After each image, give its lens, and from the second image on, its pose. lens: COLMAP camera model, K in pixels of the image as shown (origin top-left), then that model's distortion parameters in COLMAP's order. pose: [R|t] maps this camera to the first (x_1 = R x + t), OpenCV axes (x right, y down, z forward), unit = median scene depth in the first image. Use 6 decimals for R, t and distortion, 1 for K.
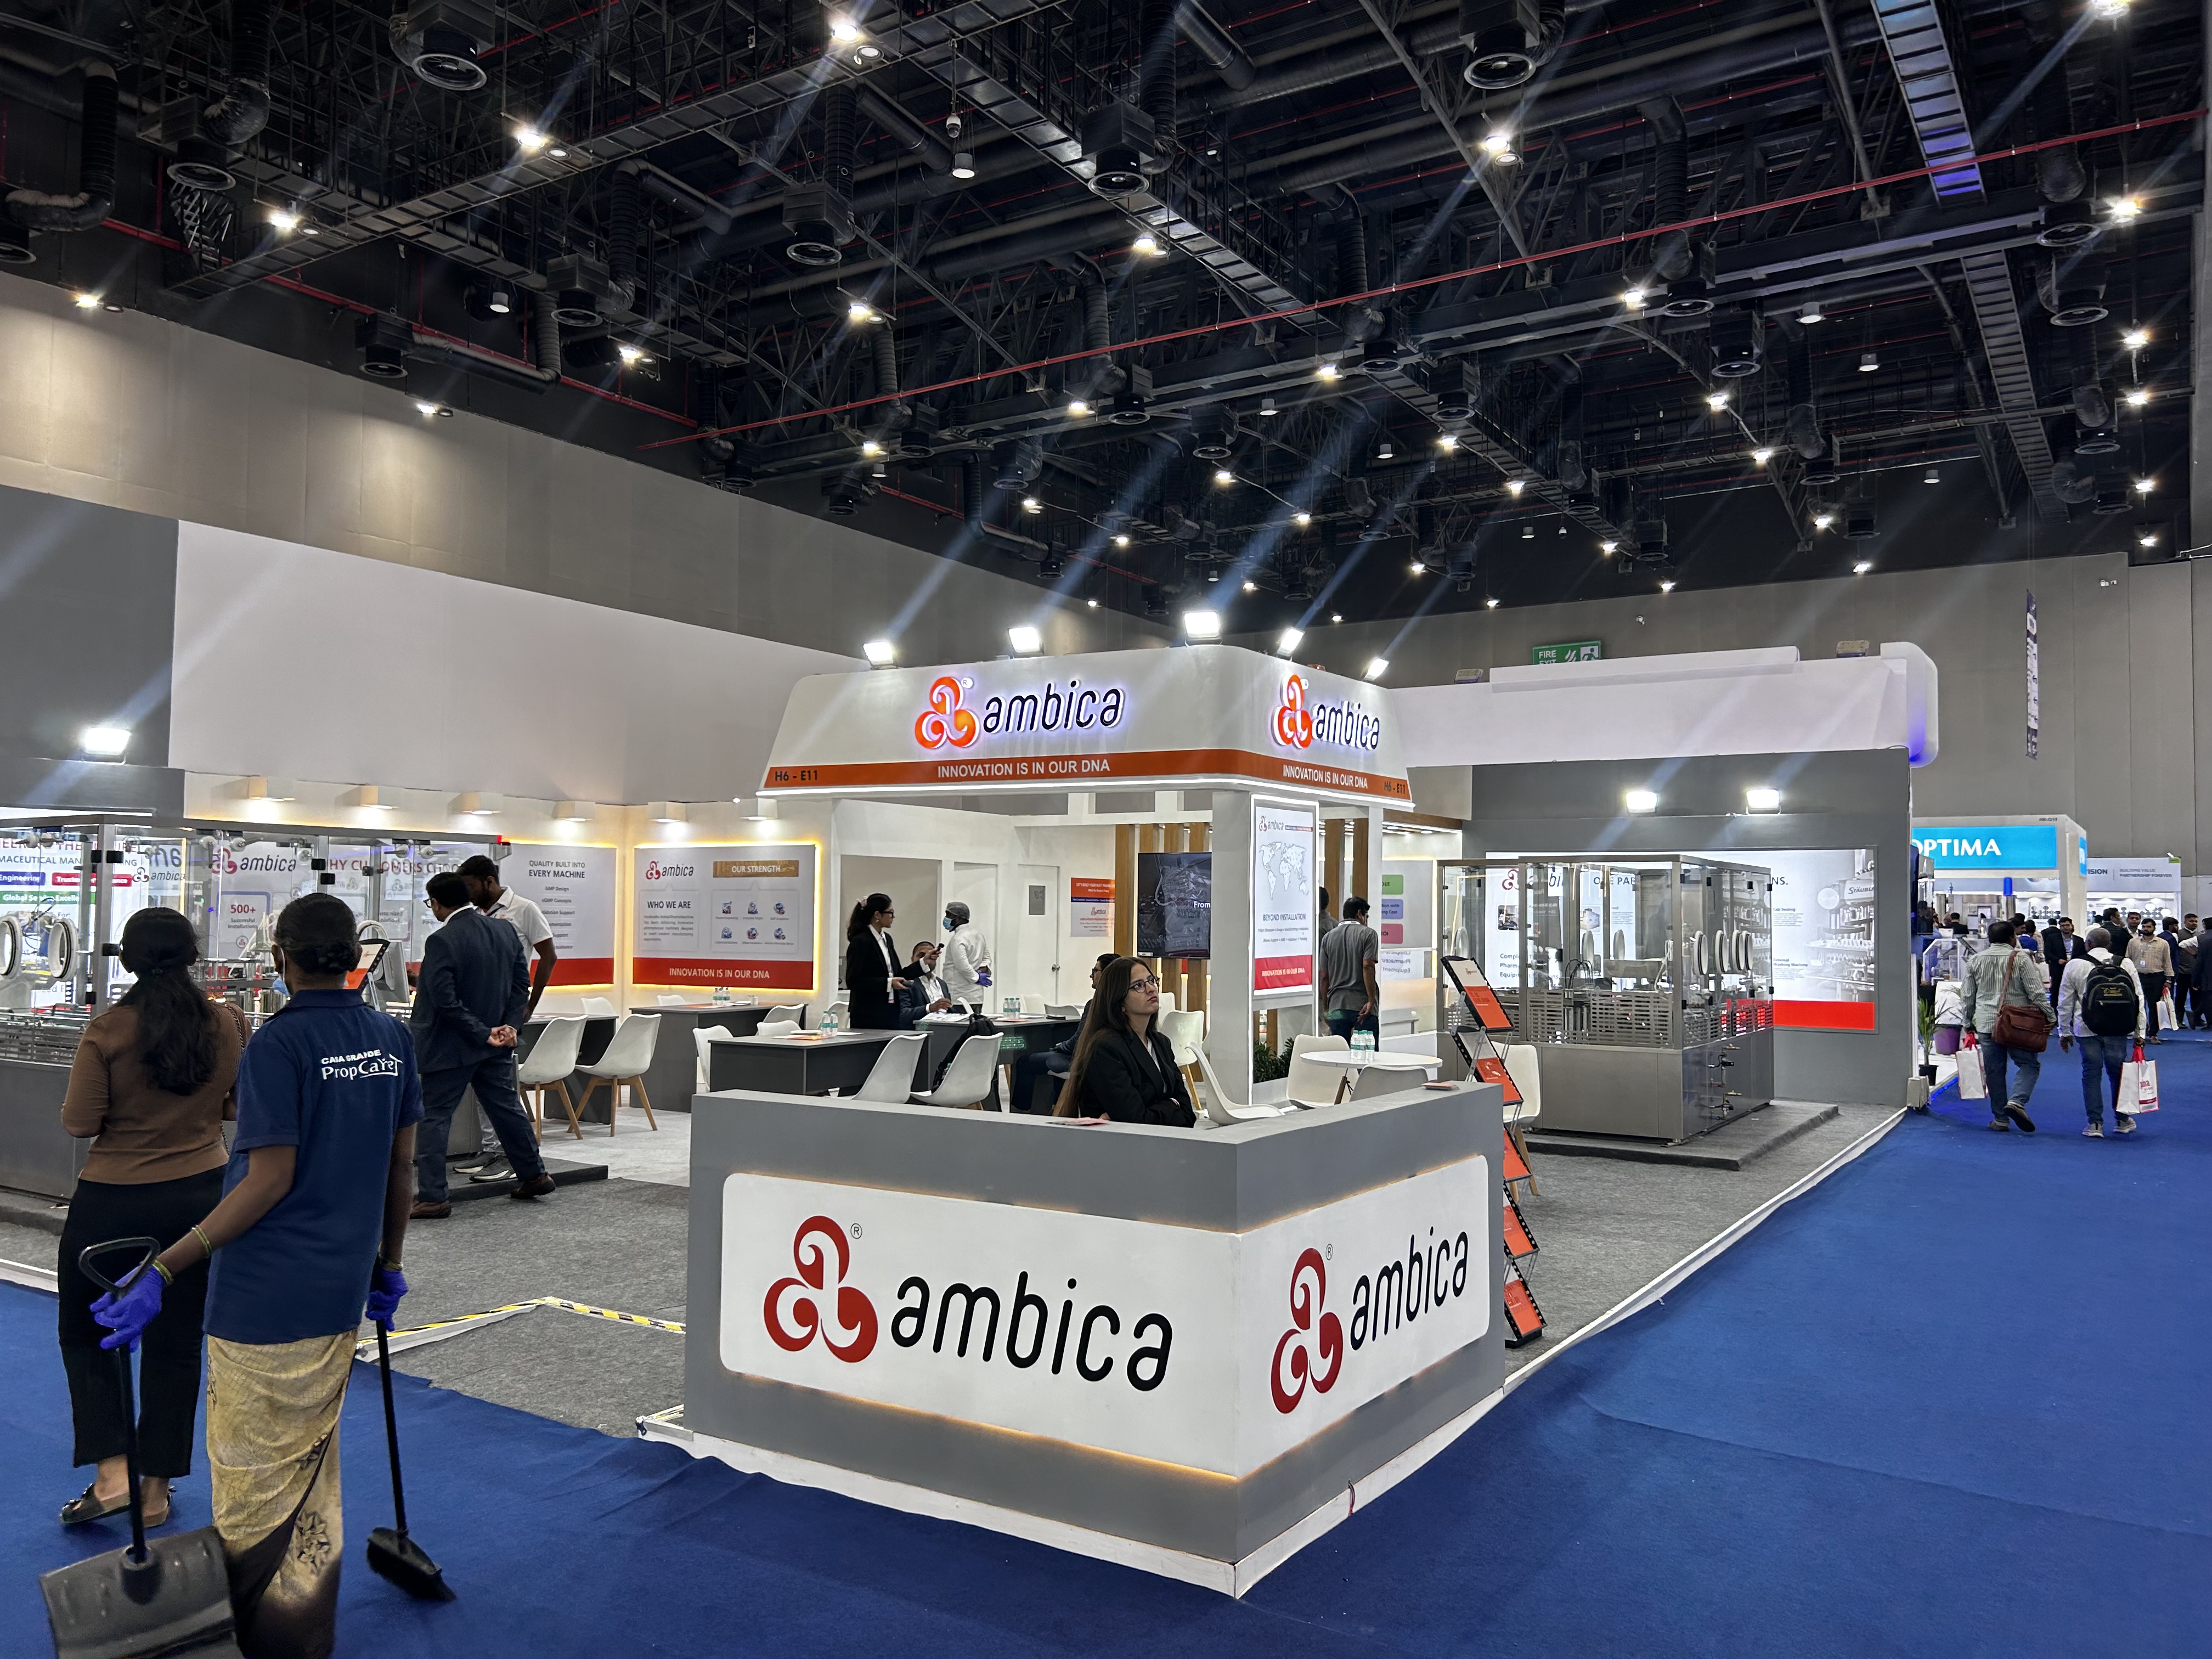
lens RADIAL K [[1670.1, 0, 1113.5], [0, 1670.1, 834.6], [0, 0, 1]] dist [0.060927, -0.069695]
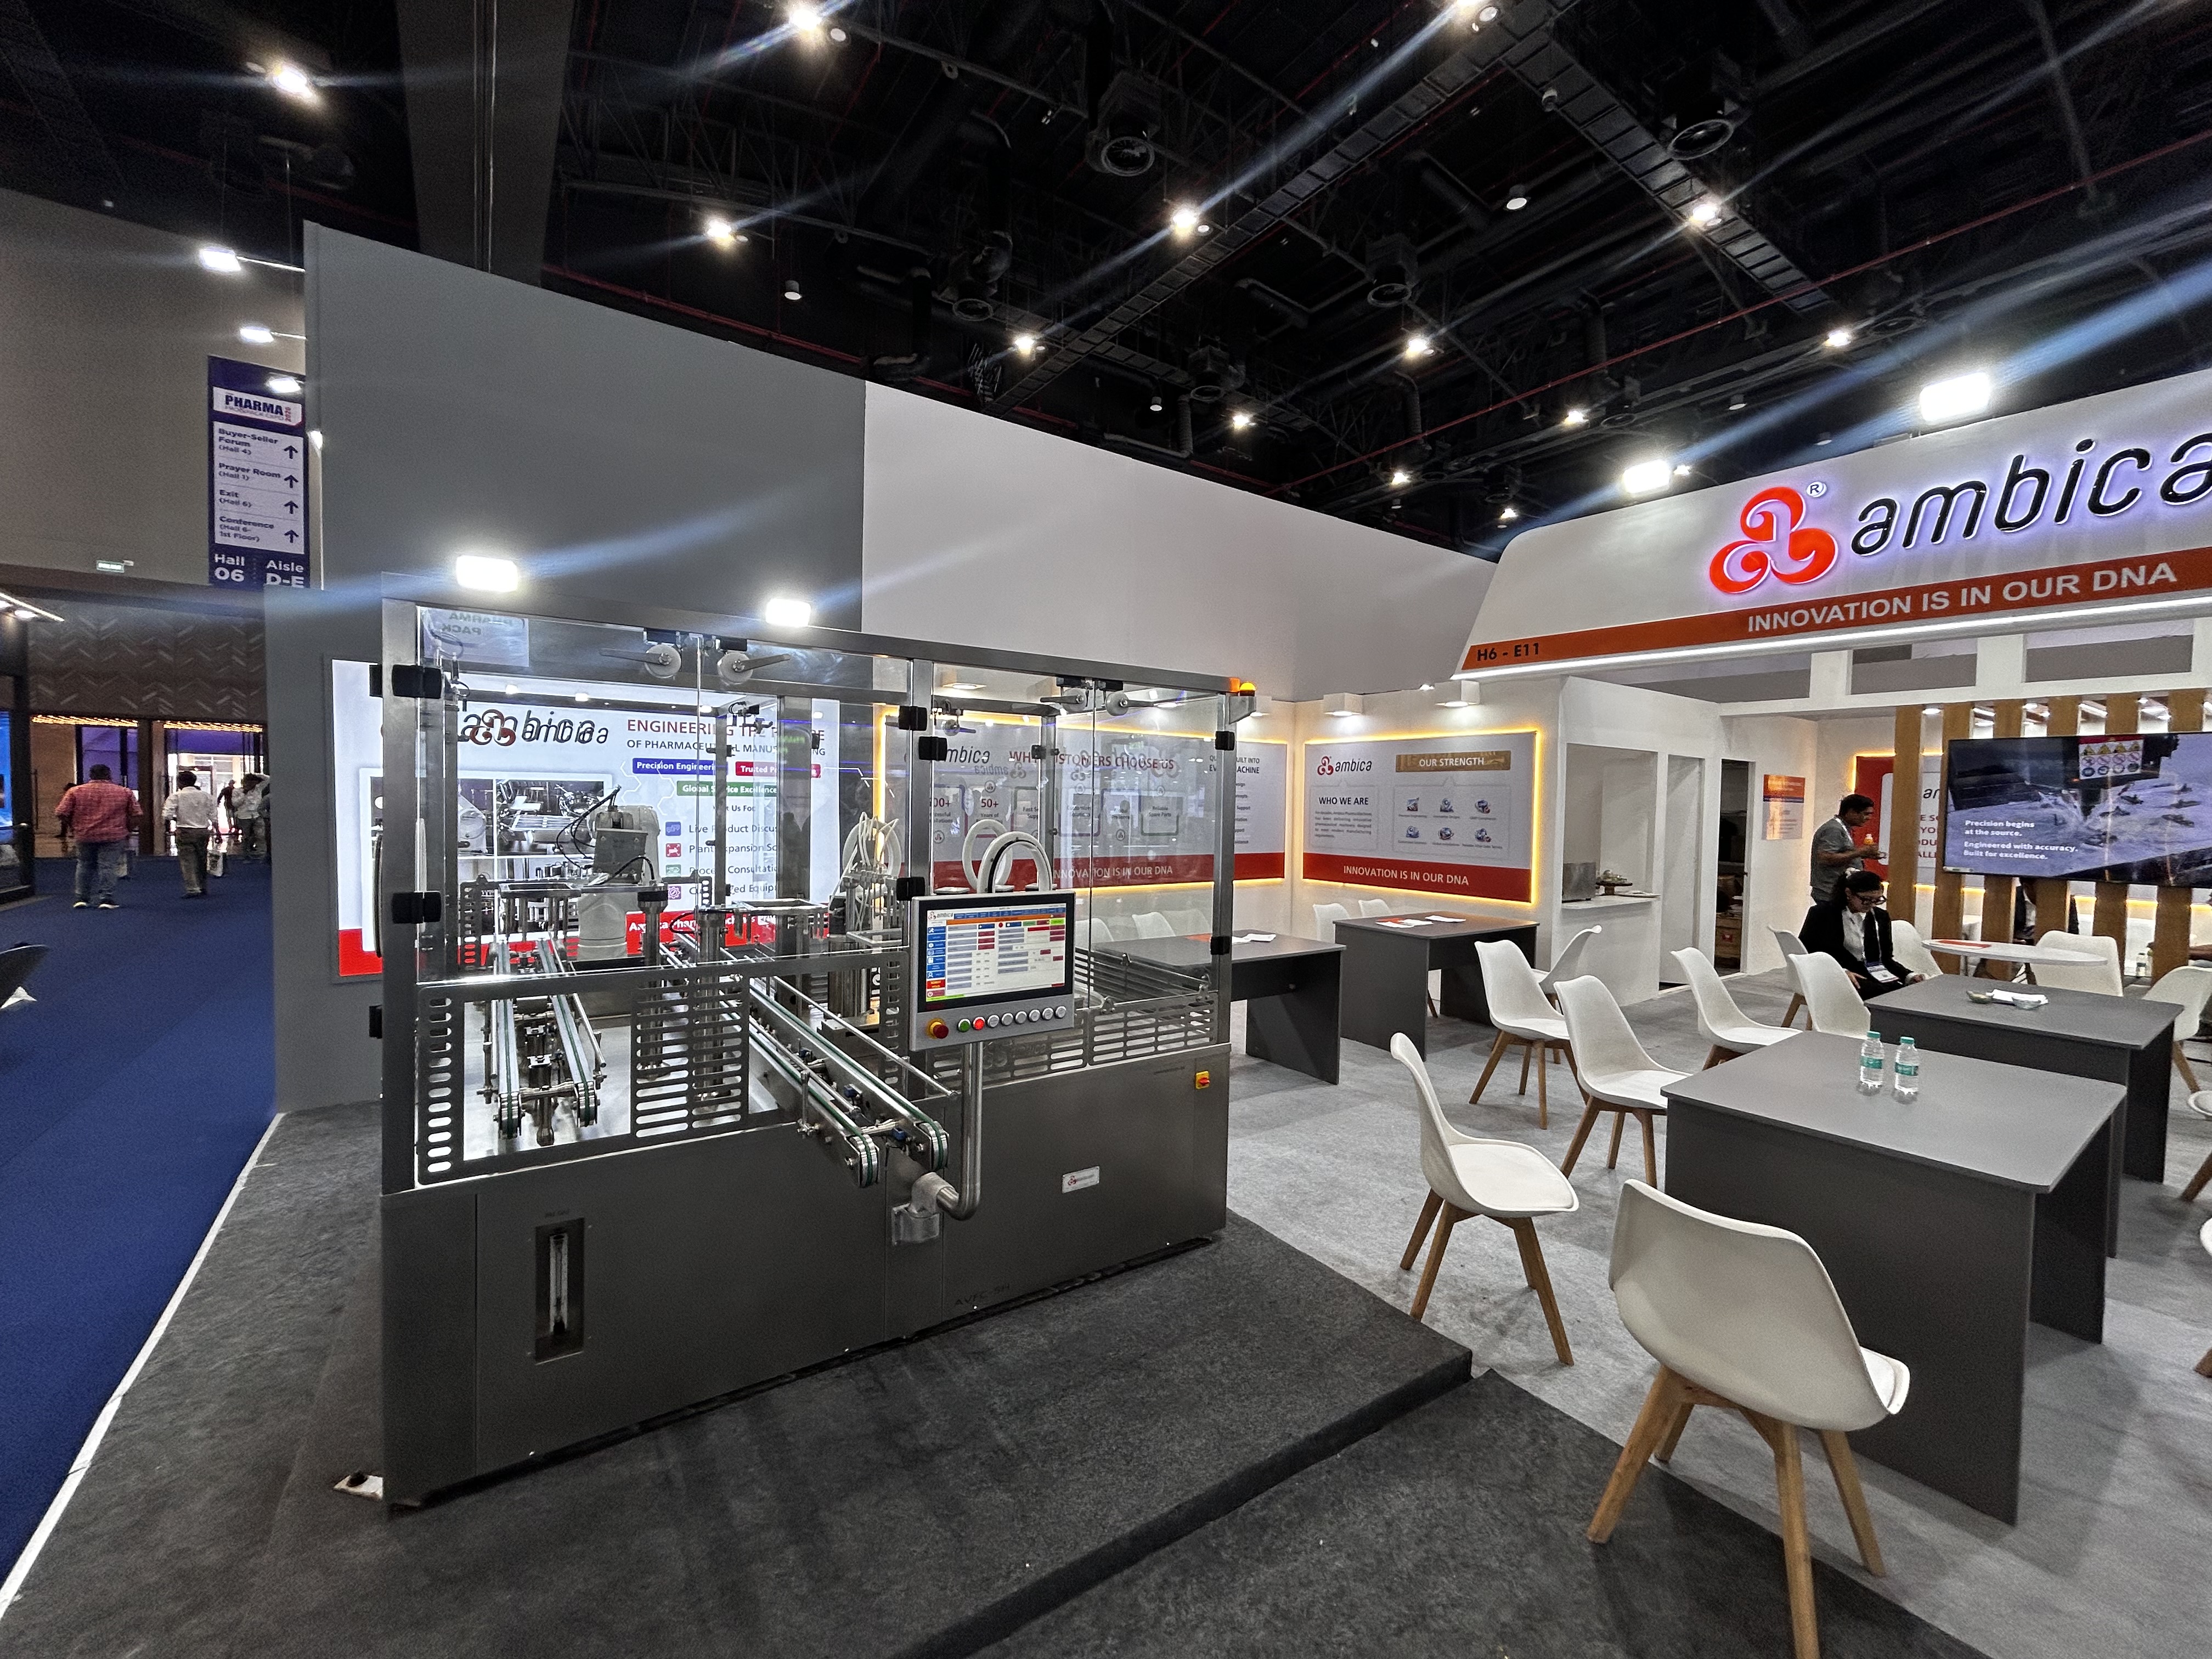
lens RADIAL K [[896.9, 0, 1104.1], [0, 896.9, 829.1], [0, 0, 1]] dist [0.008711, -0.015488]
pose [[0.921599, 0.018645, -0.387696, -0.187457], [0.010423, 0.997297, 0.072737, 0.018443], [0.388004, -0.071075, 0.918913, 0.457982]]
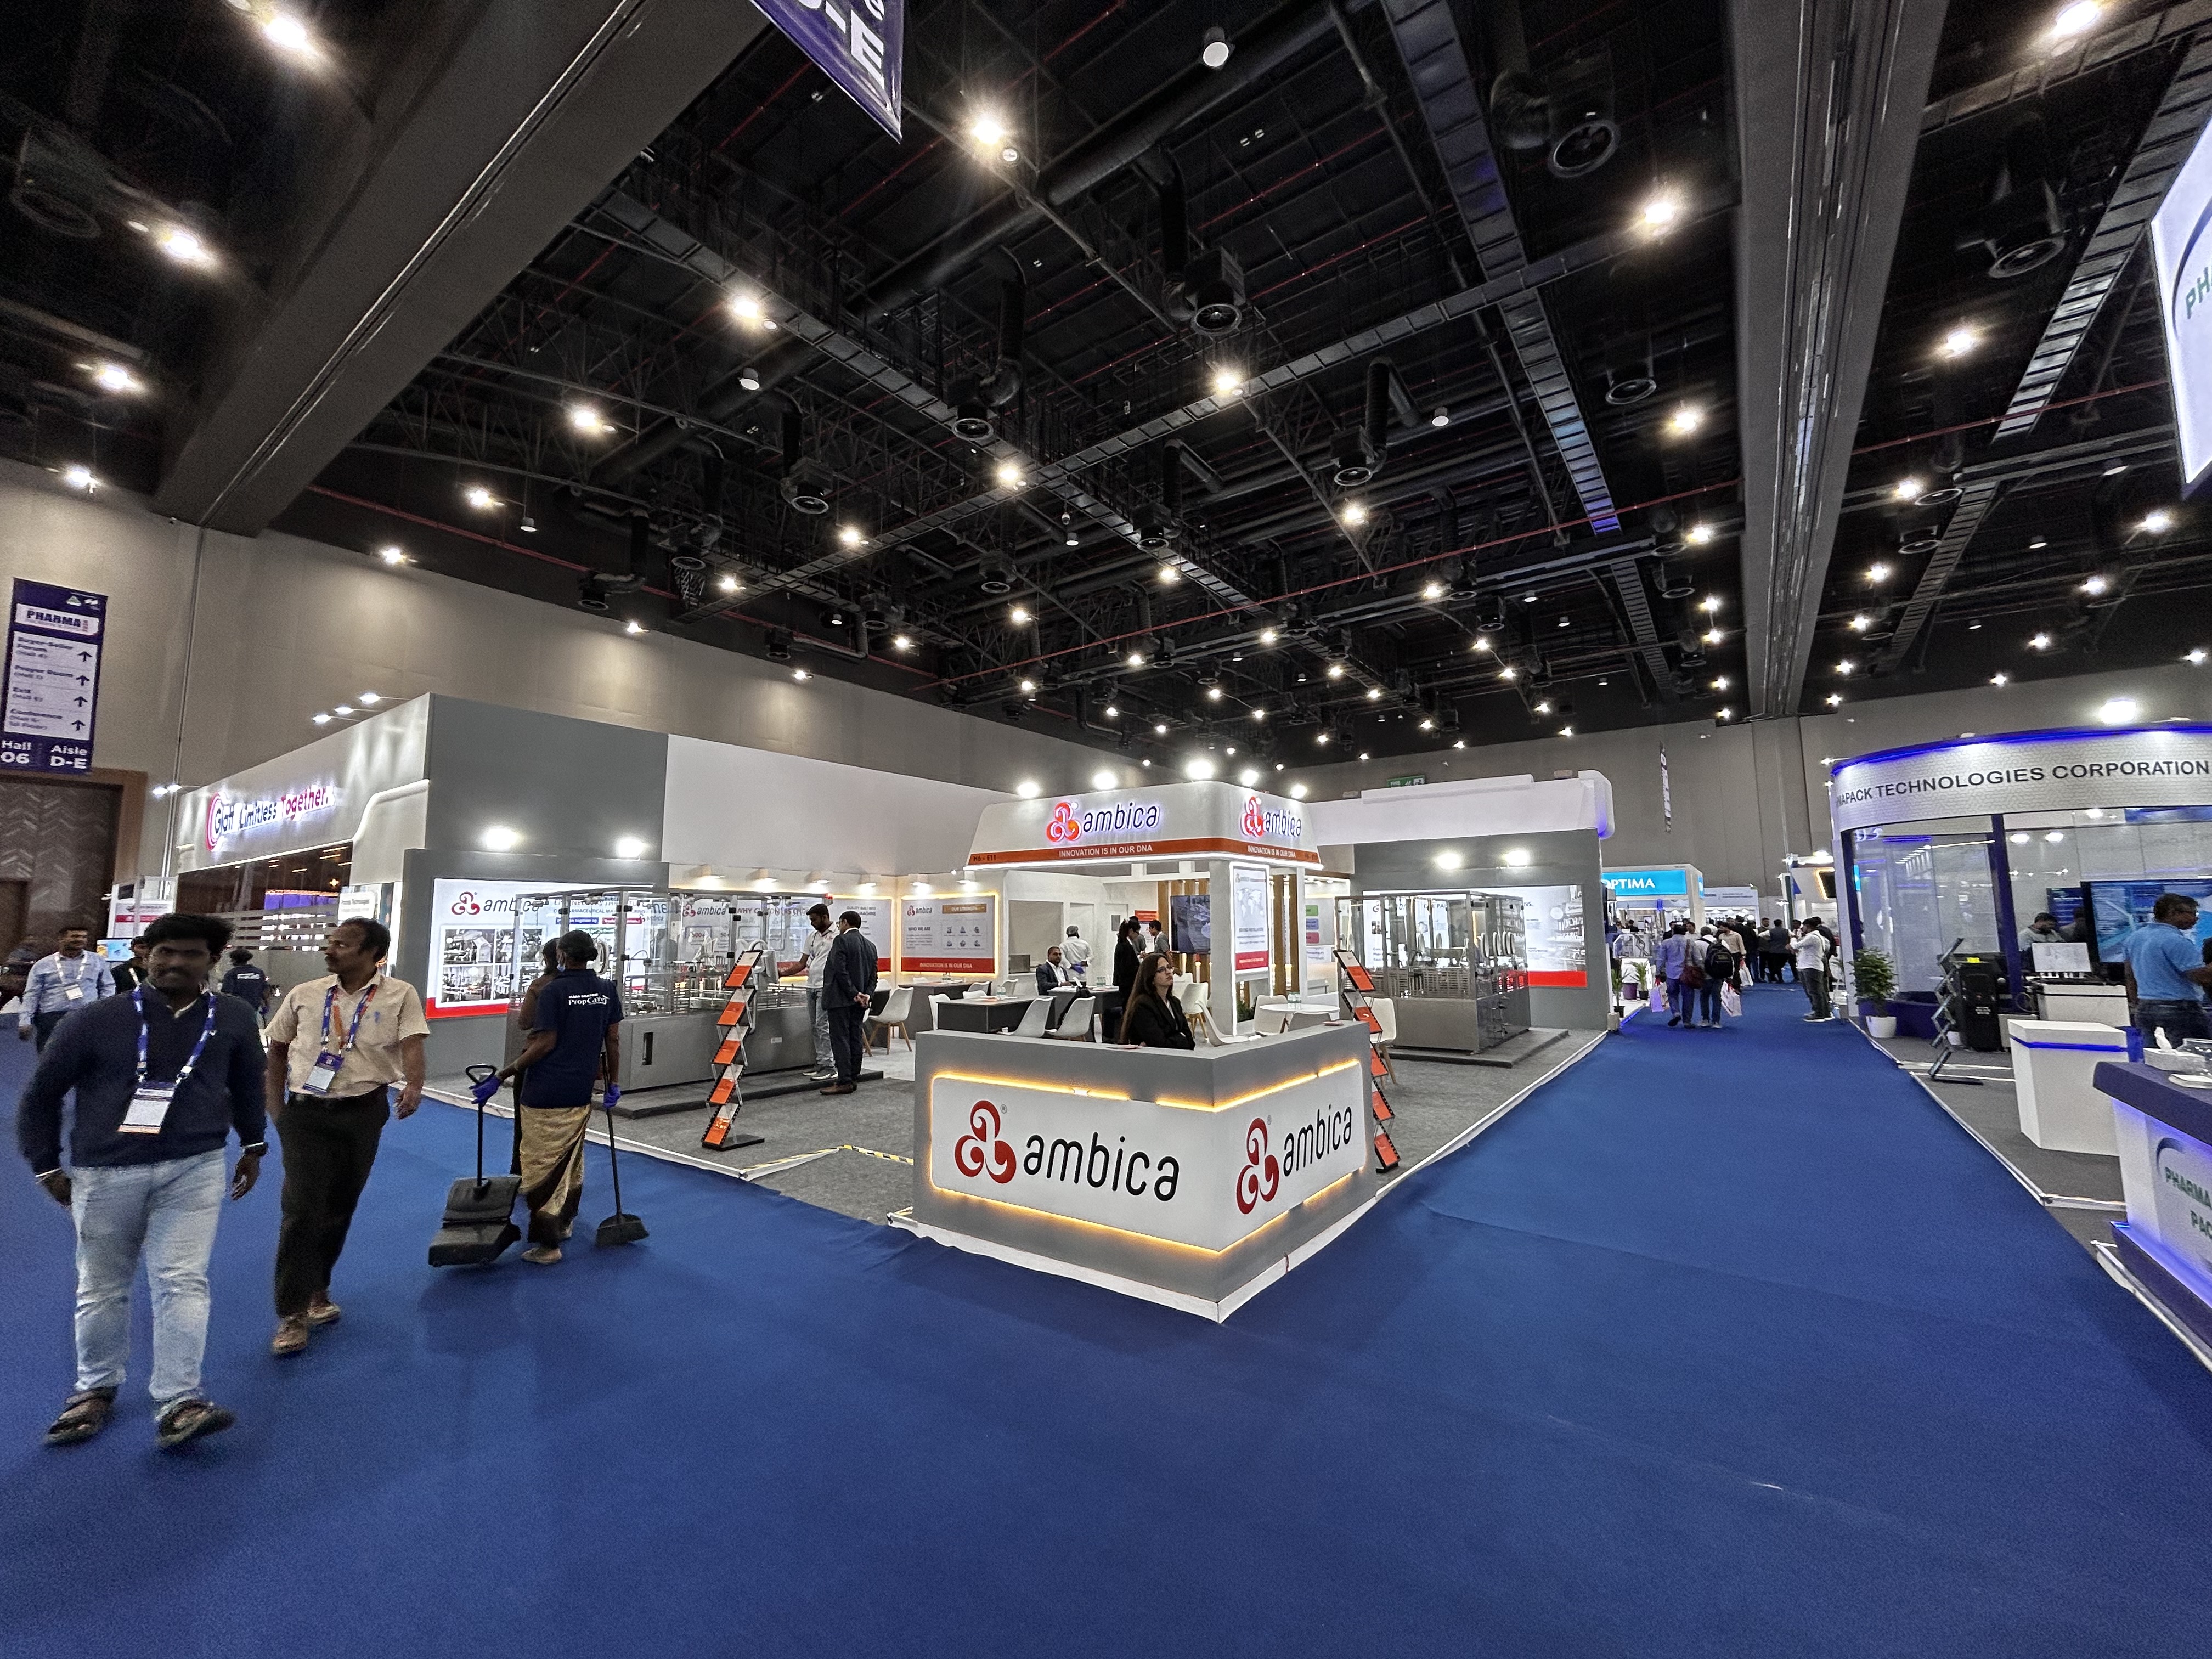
lens RADIAL K [[896.9, 0, 1104.1], [0, 896.9, 829.1], [0, 0, 1]] dist [0.008711, -0.015488]
pose [[0.997630, -0.025782, -0.063787, 0.006970], [0.021562, 0.997587, -0.065988, 0.001177], [0.065335, 0.064457, 0.995779, 0.010679]]
